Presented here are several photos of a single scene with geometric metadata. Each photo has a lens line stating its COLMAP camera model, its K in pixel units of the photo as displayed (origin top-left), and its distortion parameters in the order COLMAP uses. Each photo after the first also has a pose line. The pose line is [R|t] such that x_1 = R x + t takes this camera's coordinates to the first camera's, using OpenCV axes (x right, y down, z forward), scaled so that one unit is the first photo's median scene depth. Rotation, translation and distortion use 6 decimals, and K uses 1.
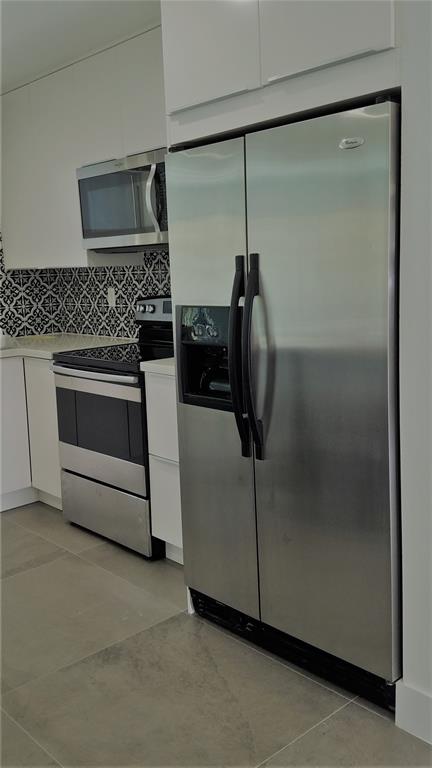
lens RADIAL K [[690.0, 0, 184.0], [0, 690.0, 360.0], [0, 0, 1]] dist [0.314245, -0.616096]
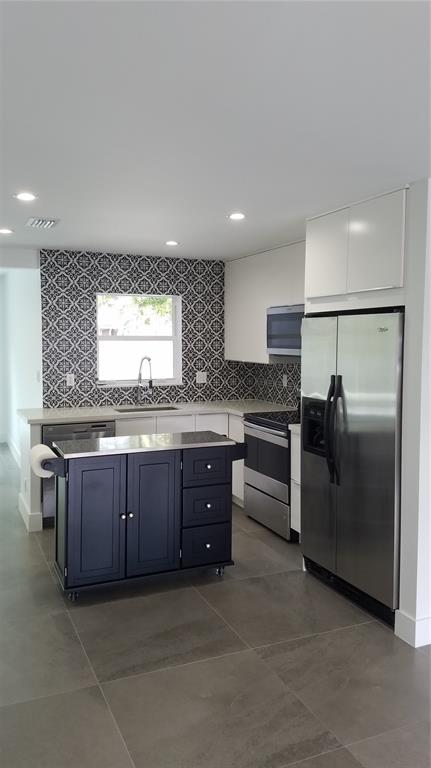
lens RADIAL K [[577.6, 0, 210.4], [0, 577.6, 380.0], [0, 0, 1]] dist [0.350581, -0.689243]
pose [[0.955019, 0.067496, -0.288762, 0.163098], [-0.082618, 0.995758, -0.040492, -0.031868], [0.284804, 0.062528, 0.956544, -0.457392]]
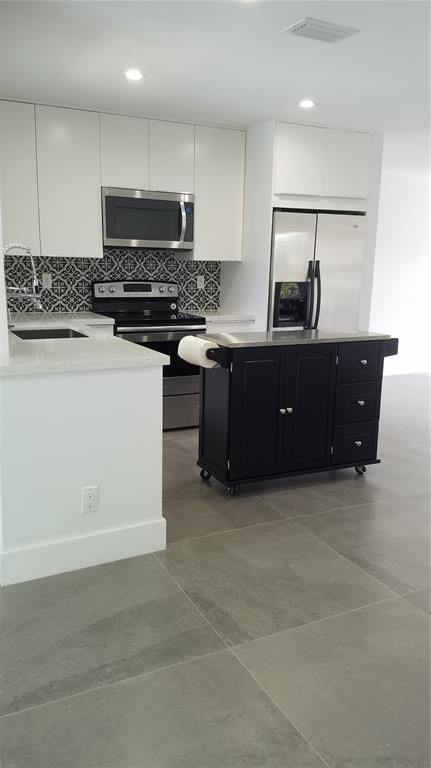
lens RADIAL K [[577.6, 0, 210.4], [0, 577.6, 380.0], [0, 0, 1]] dist [0.350581, -0.689243]
pose [[0.234430, -0.145769, 0.961142, -1.527457], [0.103797, 0.986795, 0.124343, -0.021412], [-0.966576, 0.070614, 0.246465, 0.626038]]
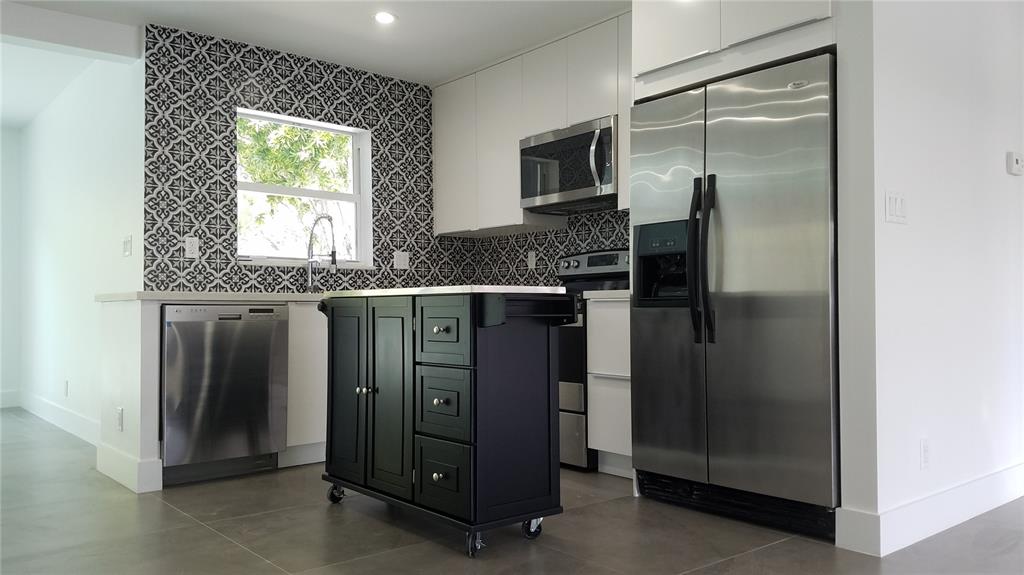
lens RADIAL K [[770.2, 0, 510.9], [0, 770.2, 300.7], [0, 0, 1]] dist [0.350581, -0.689243]
pose [[0.999211, 0.038904, -0.008048, -0.172371], [-0.039665, 0.988354, -0.146911, 0.212110], [0.002239, 0.147114, 0.989117, -0.272251]]
